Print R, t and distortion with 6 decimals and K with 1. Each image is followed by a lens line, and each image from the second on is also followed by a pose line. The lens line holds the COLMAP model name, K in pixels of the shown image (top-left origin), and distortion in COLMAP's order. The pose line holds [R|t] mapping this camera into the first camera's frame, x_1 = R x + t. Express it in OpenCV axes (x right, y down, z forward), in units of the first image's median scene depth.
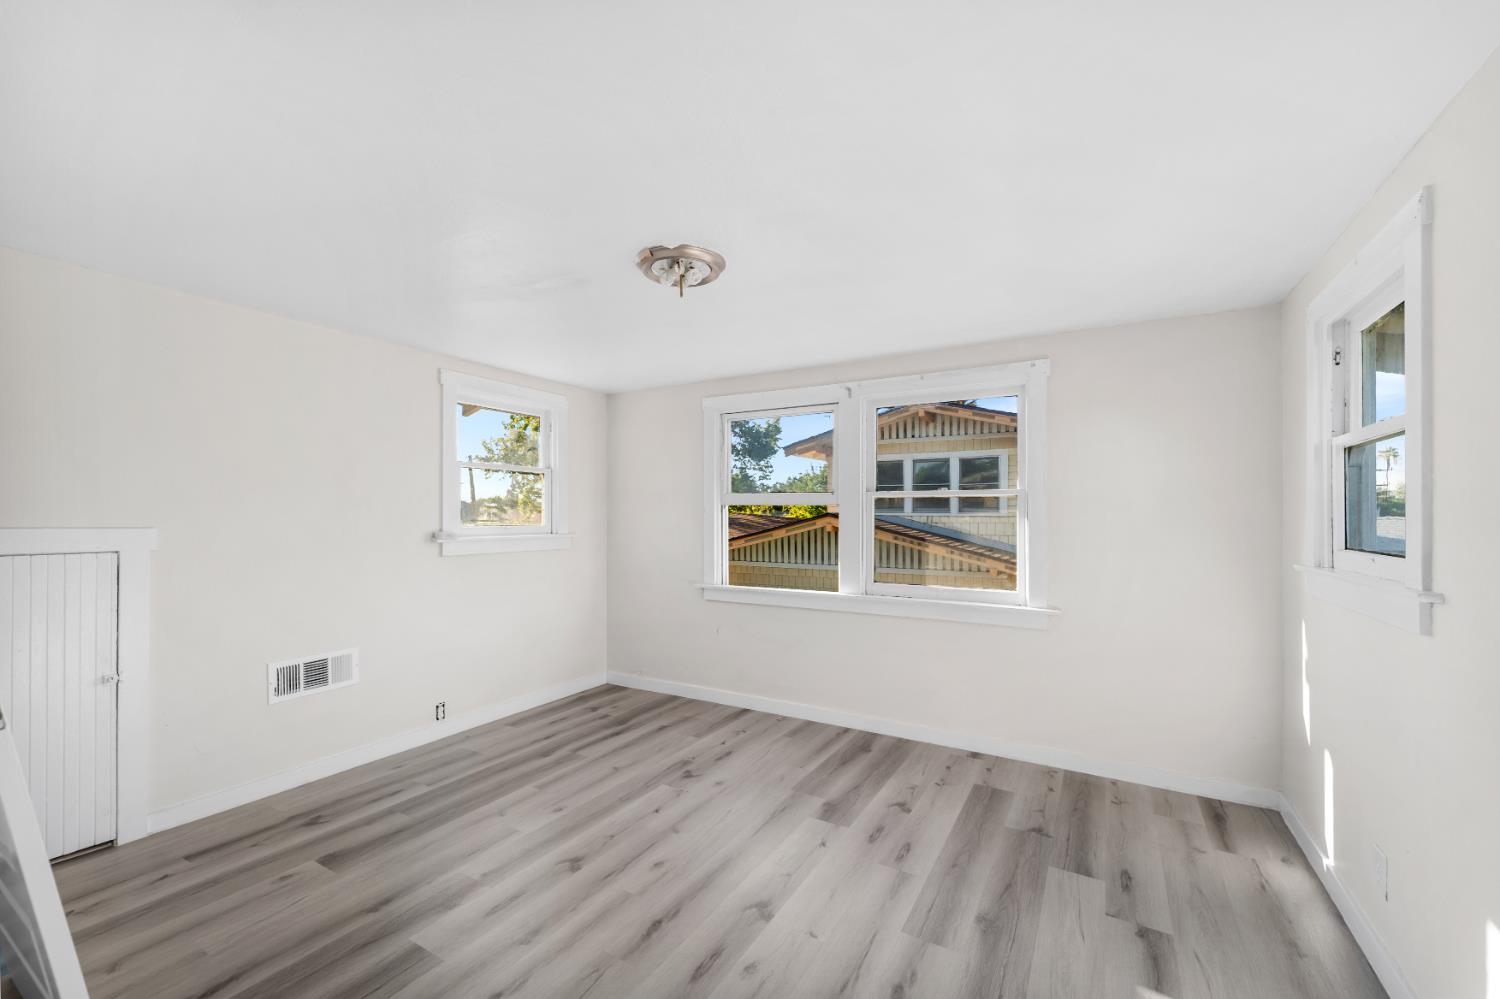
lens RADIAL K [[612.1, 0, 744.0], [0, 612.1, 531.0], [0, 0, 1]] dist [-0.000558, -0.000362]
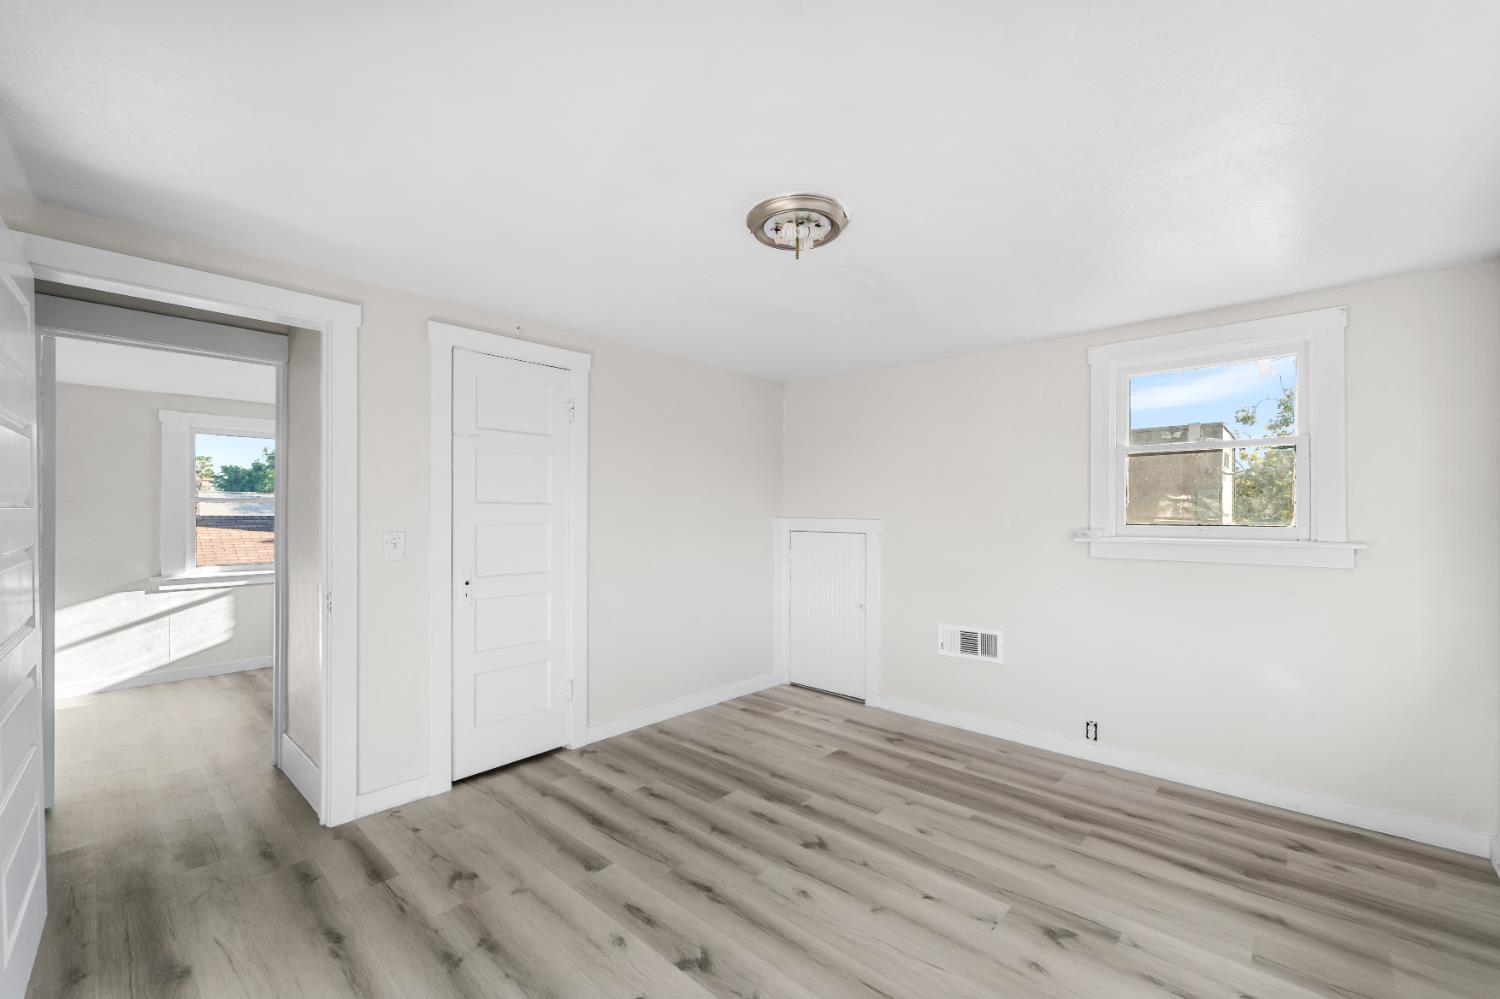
lens RADIAL K [[607.4, 0, 748.2], [0, 607.4, 515.1], [0, 0, 1]] dist [-0.001648, -0.001040]
pose [[-0.203874, 0.004037, -0.978989, 0.571186], [-0.027009, 0.999588, 0.009746, -0.017950], [0.978624, 0.028429, -0.203681, 0.819888]]
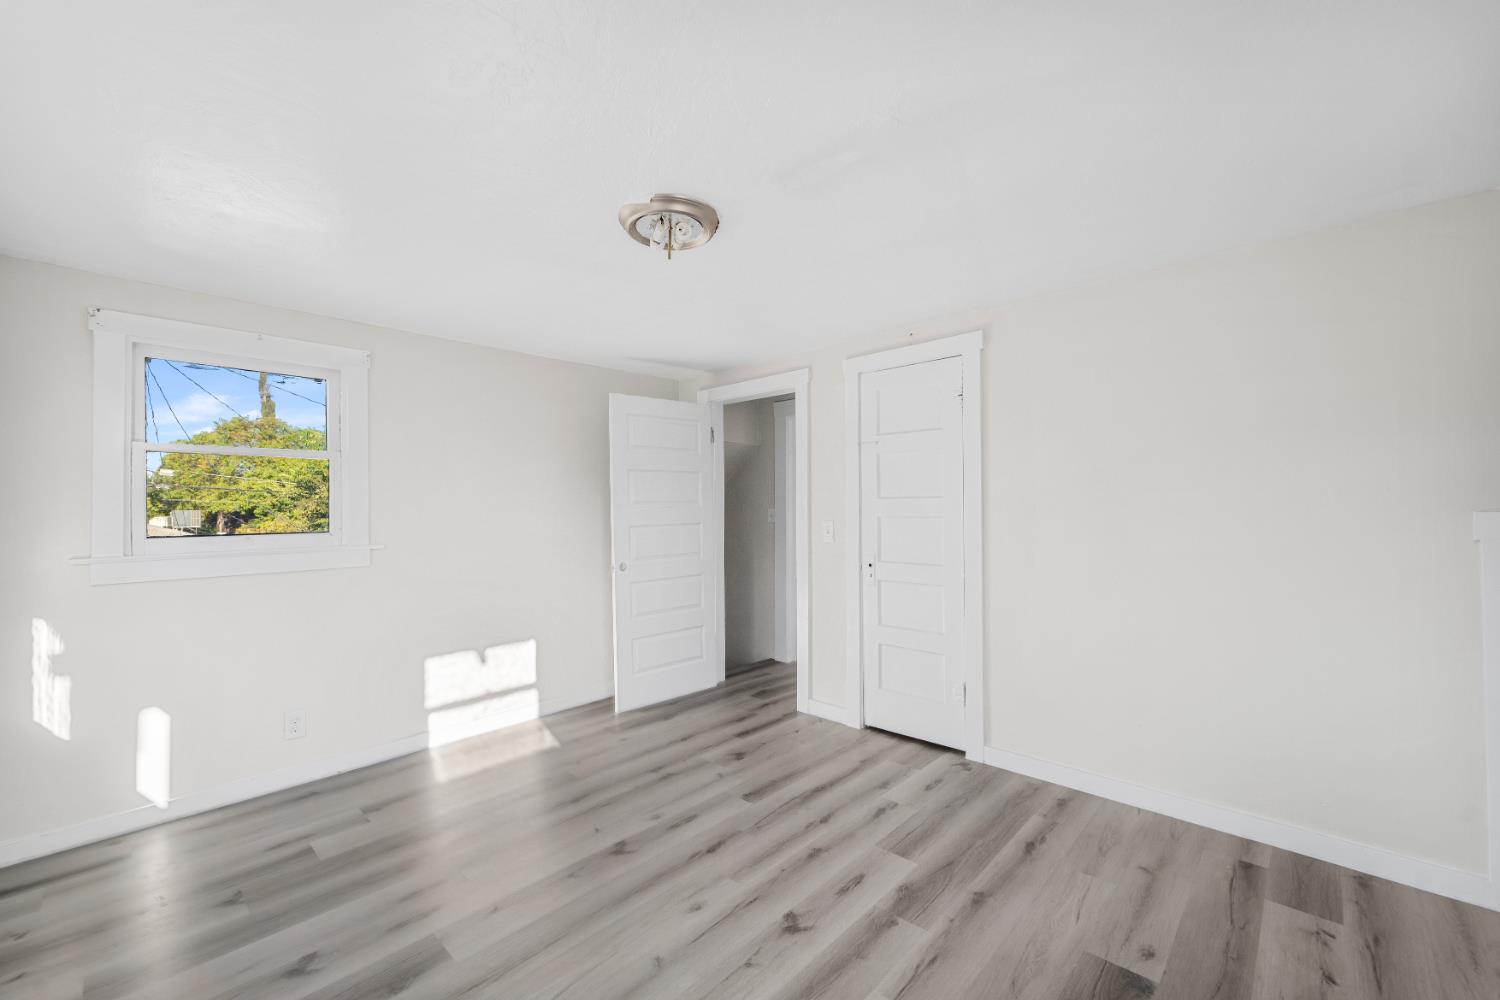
lens RADIAL K [[597.1, 0, 750.0], [0, 597.1, 500.0], [0, 0, 1]] dist [-0.009545, -0.000339]
pose [[-0.977698, 0.011330, 0.209711, -0.300117], [0.014574, 0.999797, 0.013931, -0.032372], [-0.209510, 0.016677, -0.977664, 1.355651]]
